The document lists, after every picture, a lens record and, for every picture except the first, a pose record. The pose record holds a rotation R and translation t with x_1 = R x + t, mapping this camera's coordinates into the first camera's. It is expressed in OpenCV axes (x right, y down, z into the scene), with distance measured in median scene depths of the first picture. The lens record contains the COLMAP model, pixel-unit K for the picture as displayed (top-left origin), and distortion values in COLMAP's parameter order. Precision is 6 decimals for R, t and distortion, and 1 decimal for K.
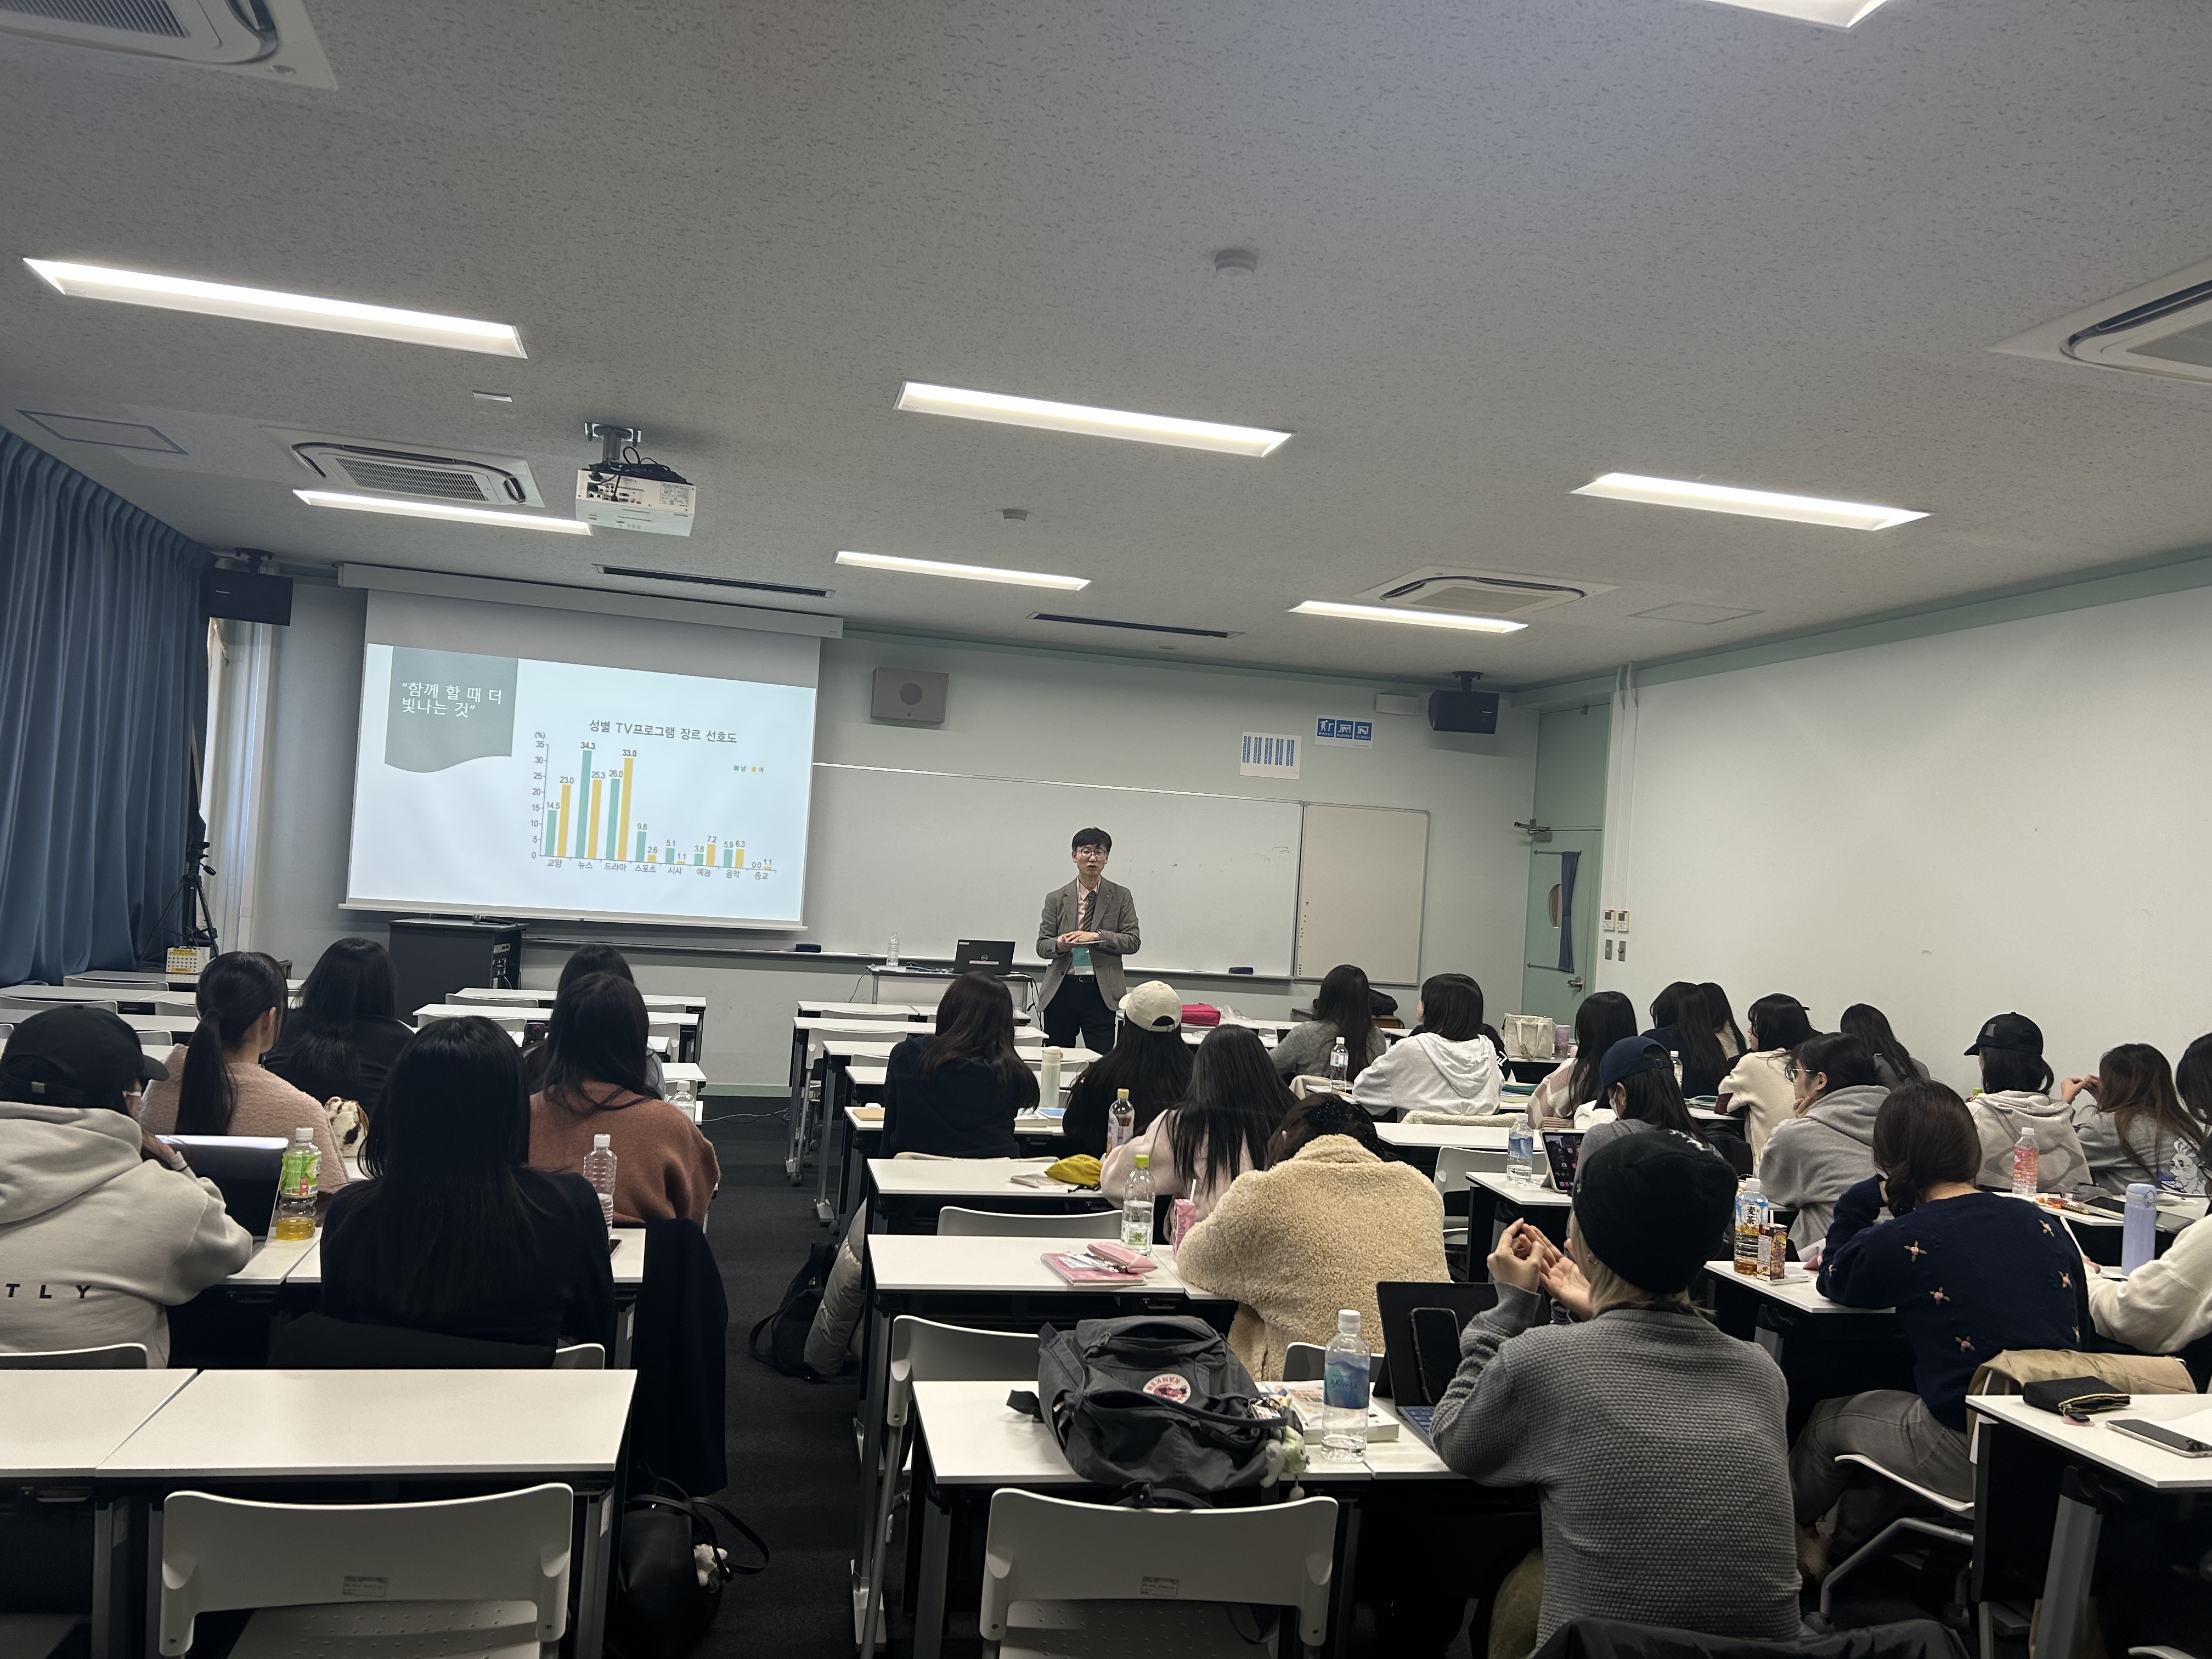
lens RADIAL K [[1653.0, 0, 1103.4], [0, 1653.0, 831.9], [0, 0, 1]] dist [0.031266, -0.025214]
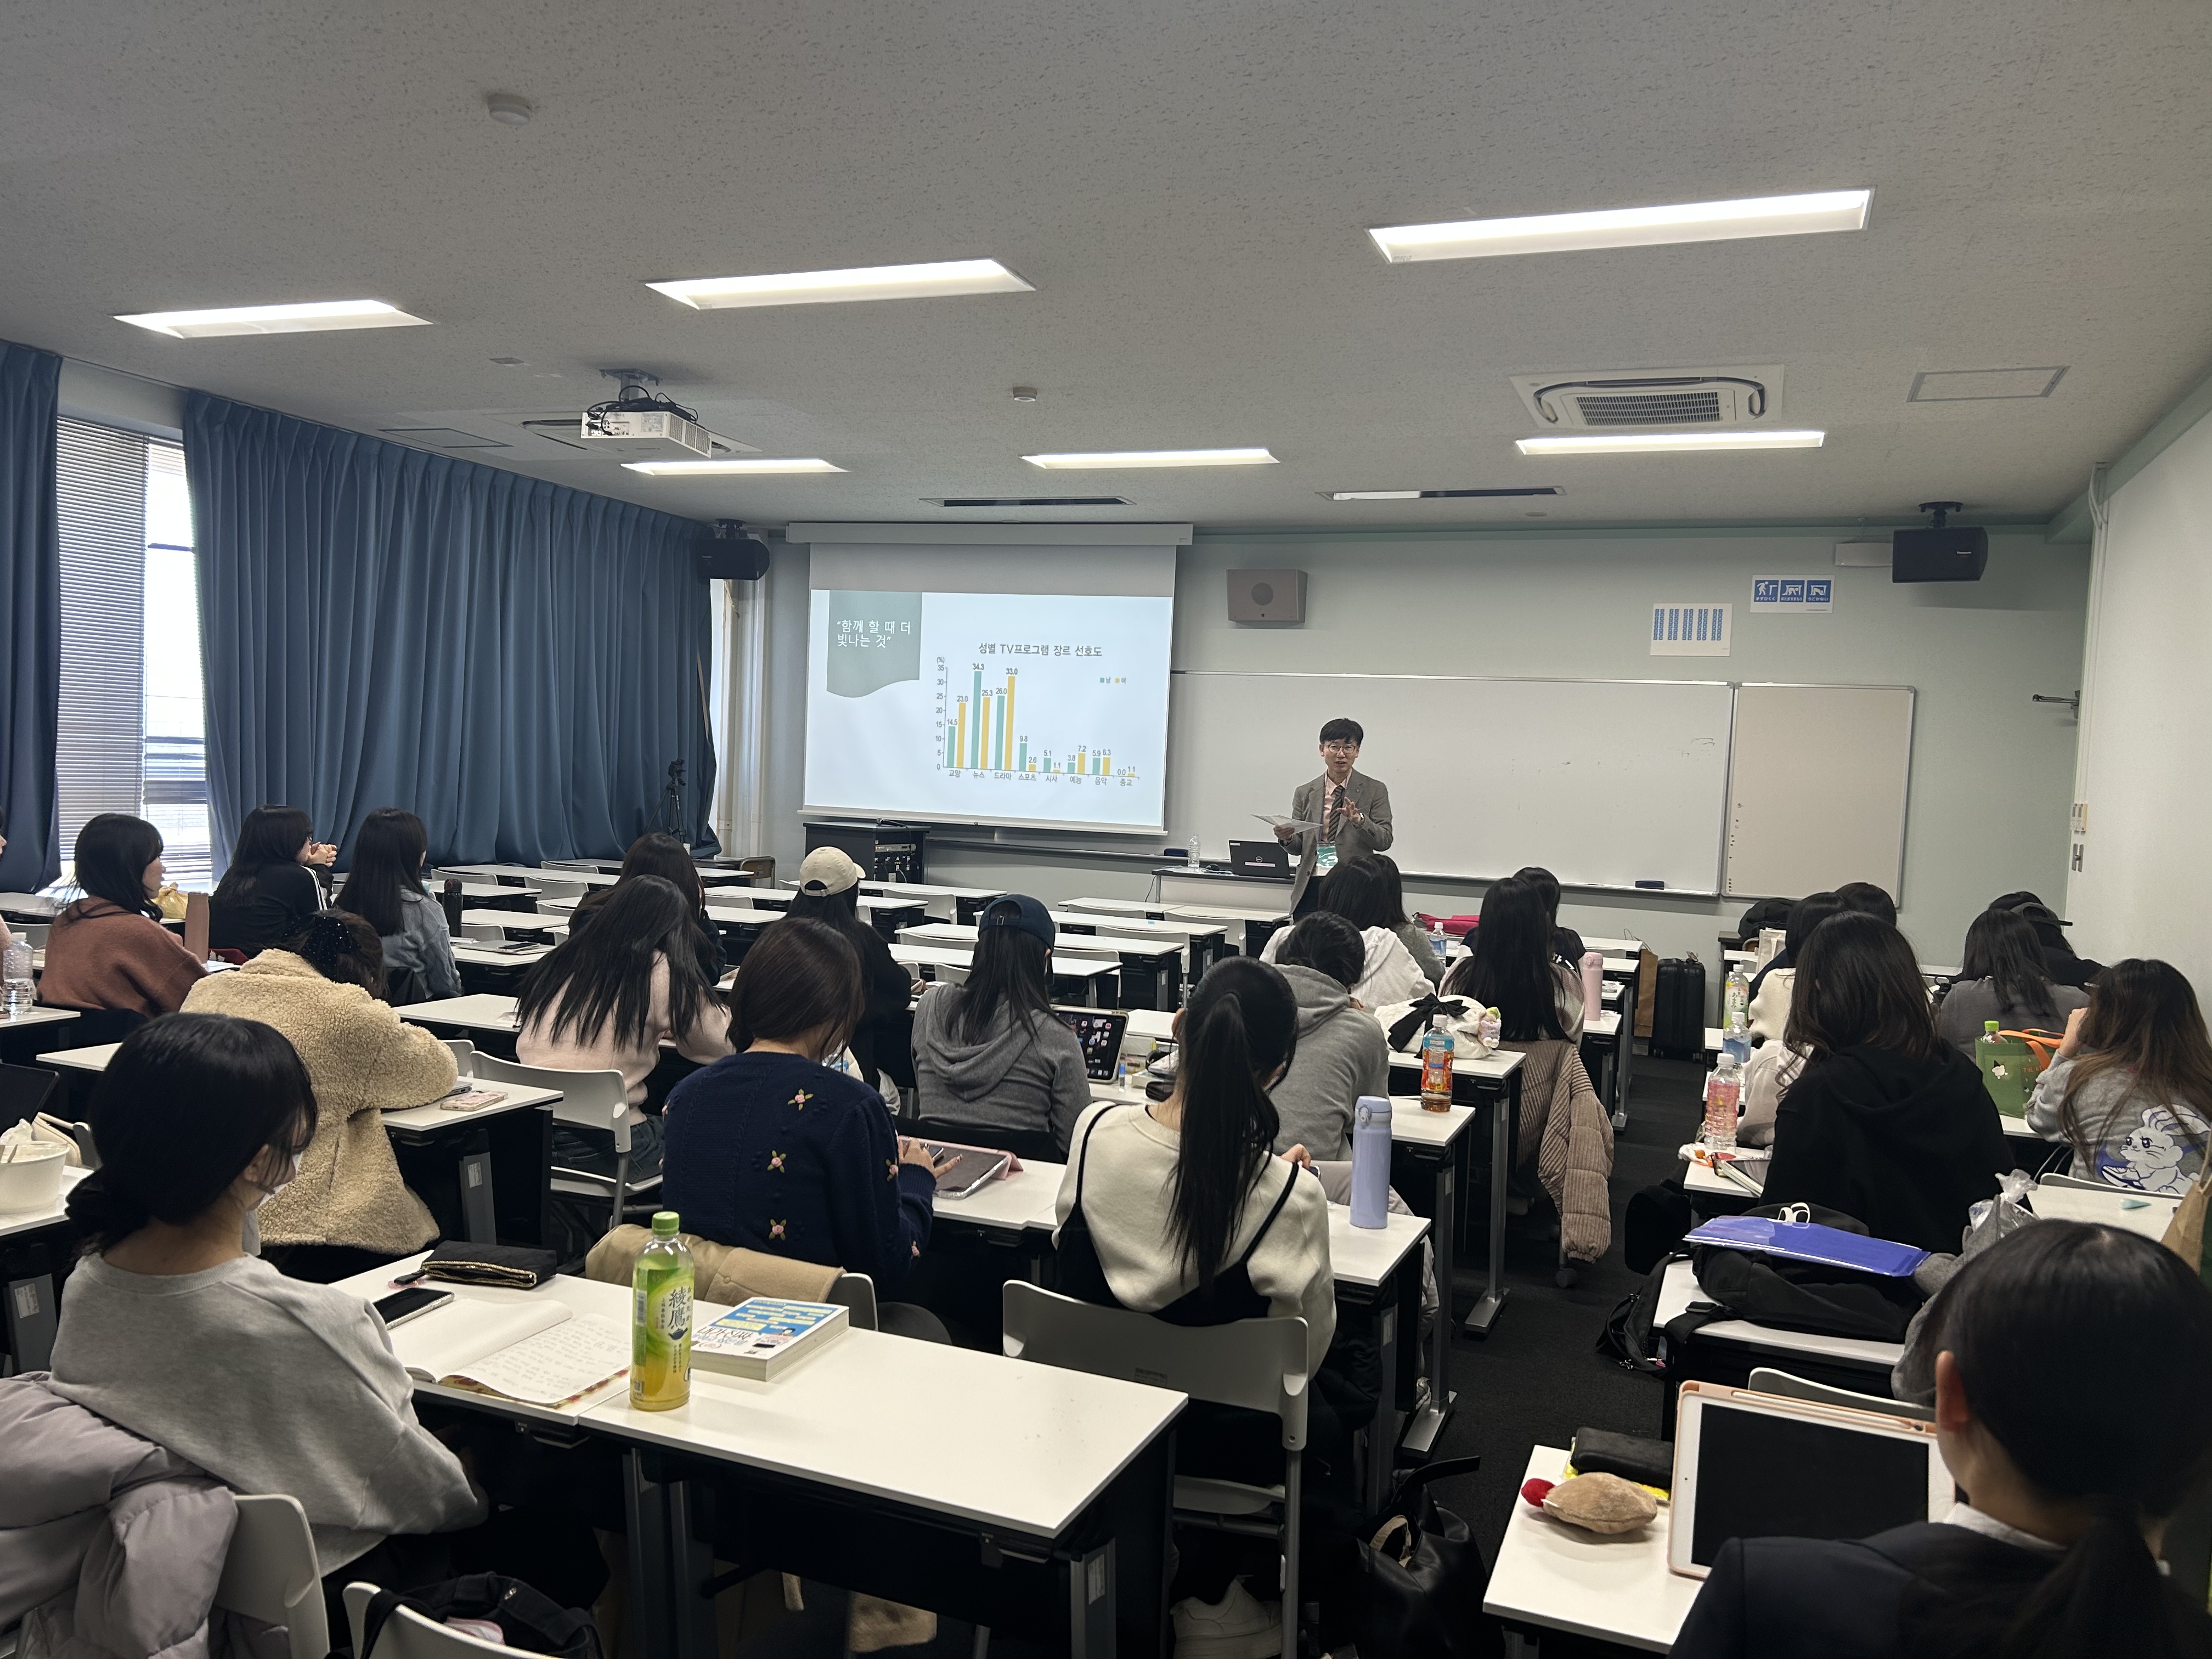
lens RADIAL K [[1653.0, 0, 1101.9], [0, 1653.0, 840.3], [0, 0, 1]] dist [0.031266, -0.025214]
pose [[0.811365, -0.001043, -0.584538, 0.395904], [0.021445, 0.999378, 0.027984, 0.034356], [0.584146, -0.035241, 0.810883, 0.154845]]
